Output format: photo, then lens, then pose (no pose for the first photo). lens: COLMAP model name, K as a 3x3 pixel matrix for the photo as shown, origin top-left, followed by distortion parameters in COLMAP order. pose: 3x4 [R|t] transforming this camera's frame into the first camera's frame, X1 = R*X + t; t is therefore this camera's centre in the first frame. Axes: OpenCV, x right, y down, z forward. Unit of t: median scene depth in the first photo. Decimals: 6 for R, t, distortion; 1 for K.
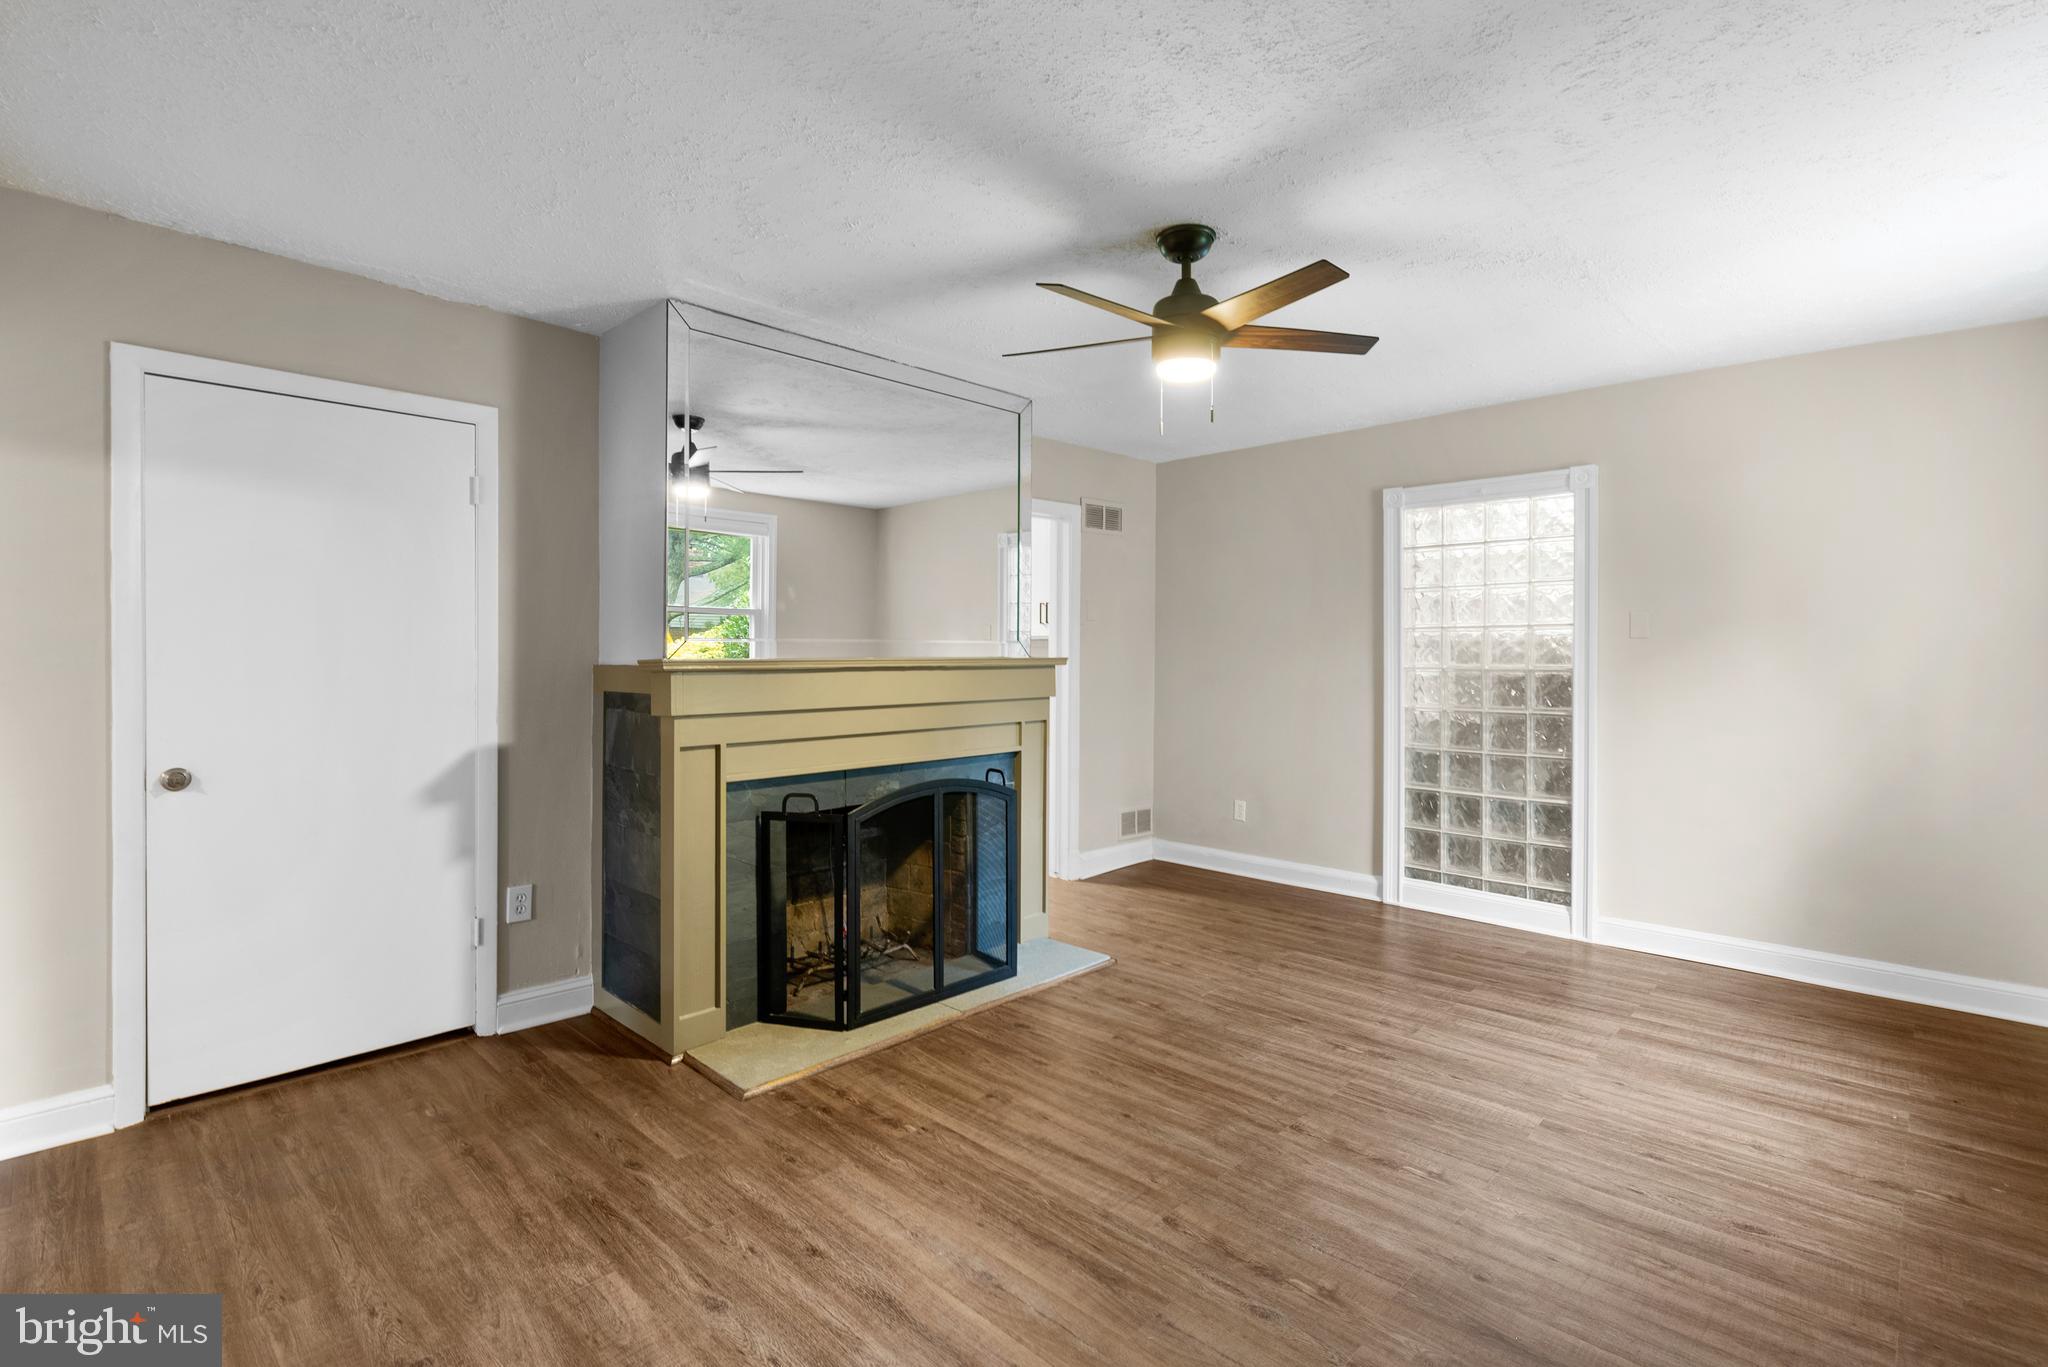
lens RADIAL K [[940.0, 0, 1029.2], [0, 940.0, 660.6], [0, 0, 1]] dist [-0.002165, 0.000789]
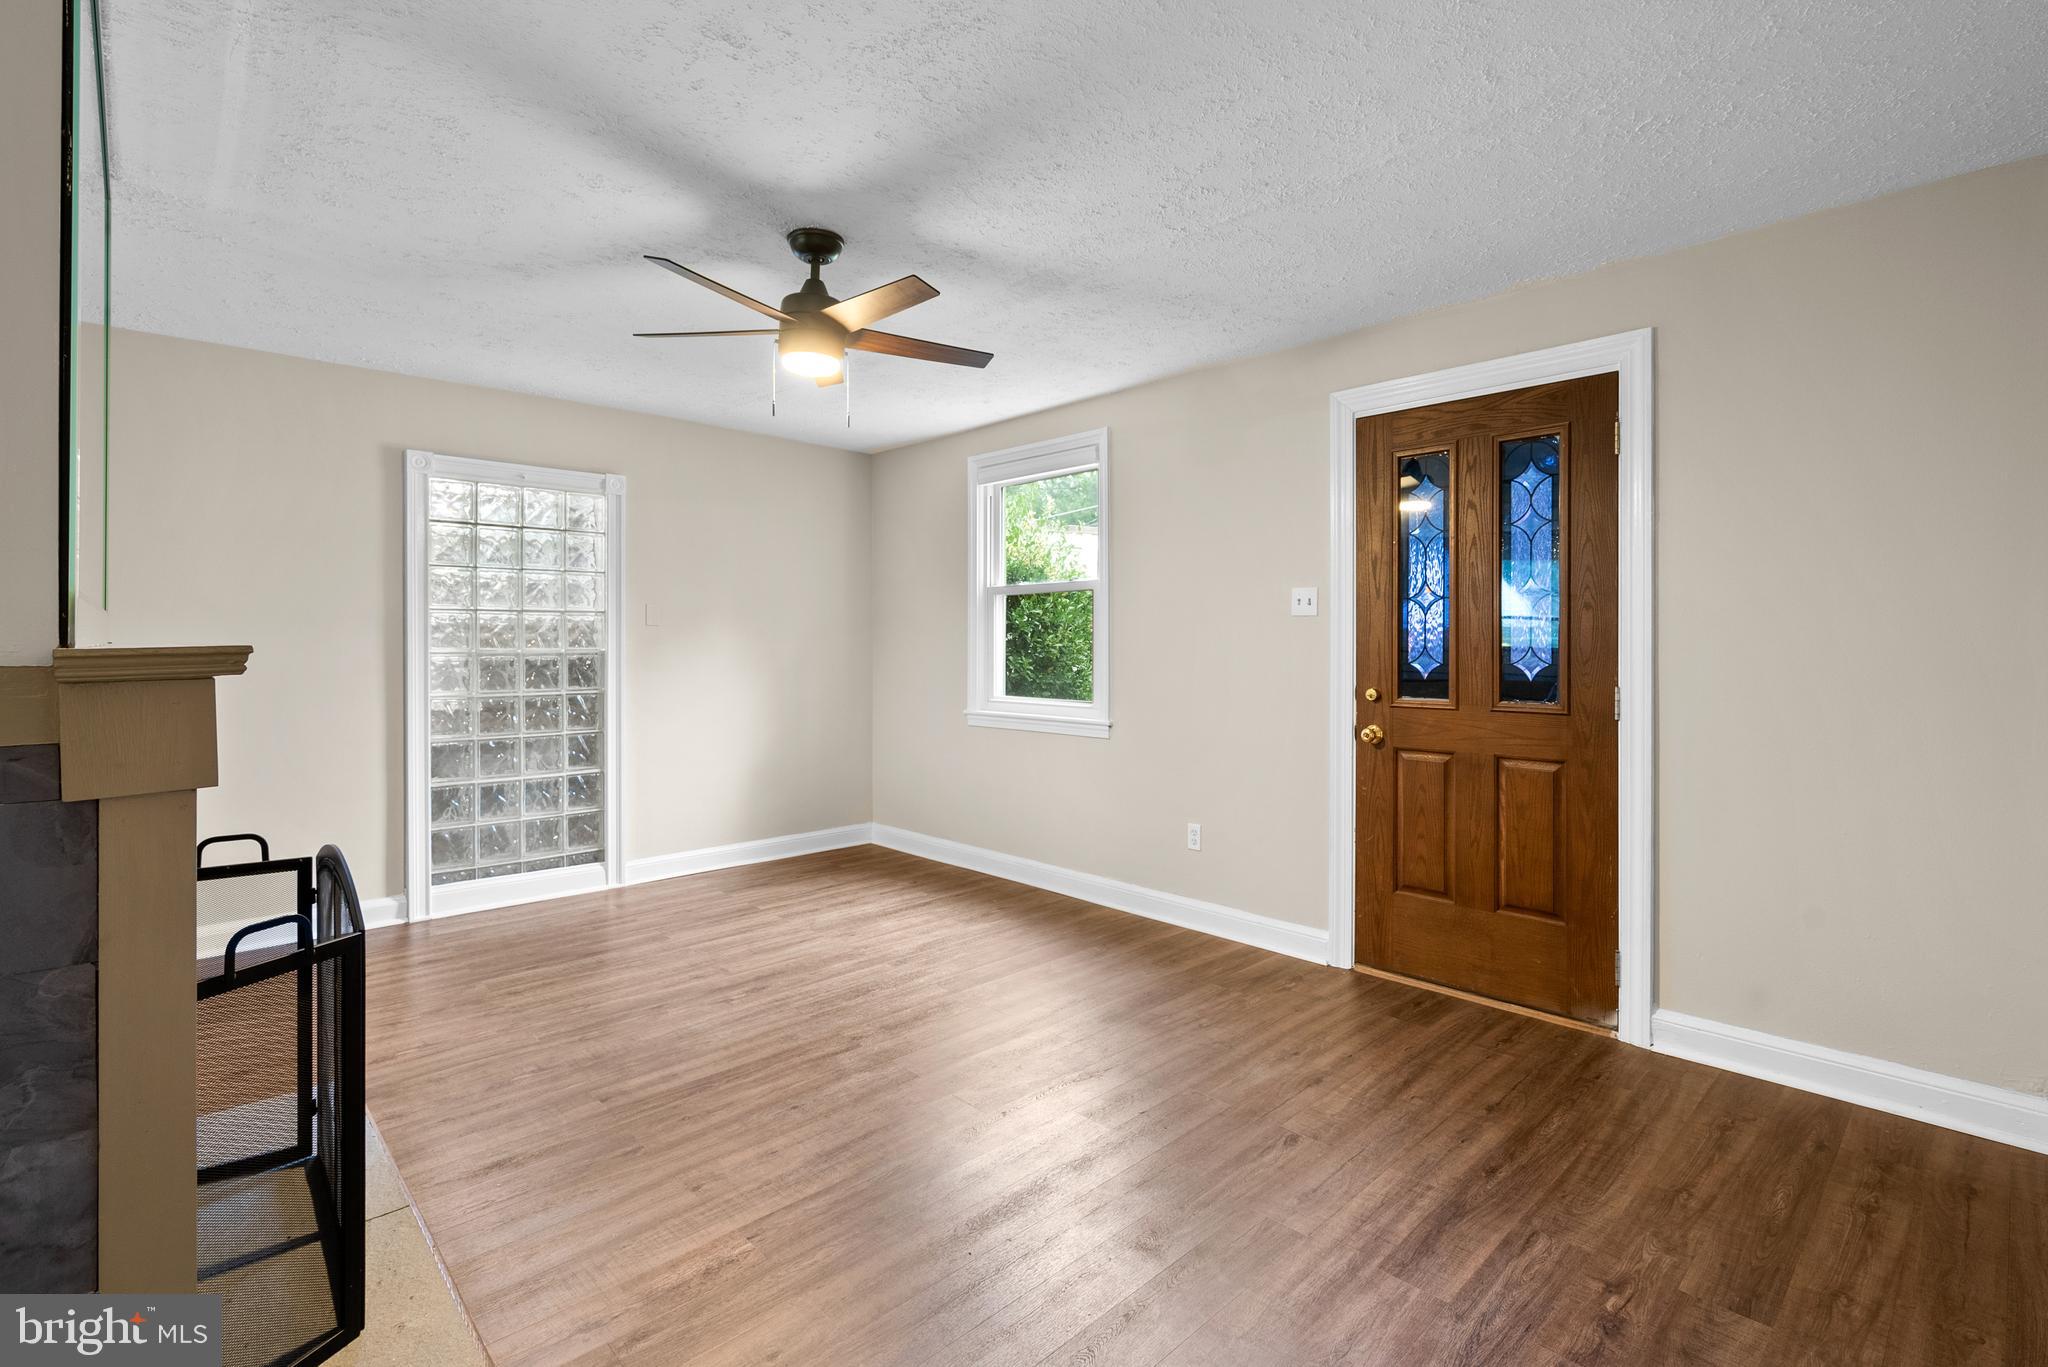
lens RADIAL K [[940.0, 0, 1029.2], [0, 940.0, 660.6], [0, 0, 1]] dist [-0.002165, 0.000789]
pose [[0.043405, -0.021941, 0.998817, -0.540227], [0.005574, 0.999749, 0.021720, -0.002477], [-0.999042, 0.004624, 0.043516, 0.445963]]
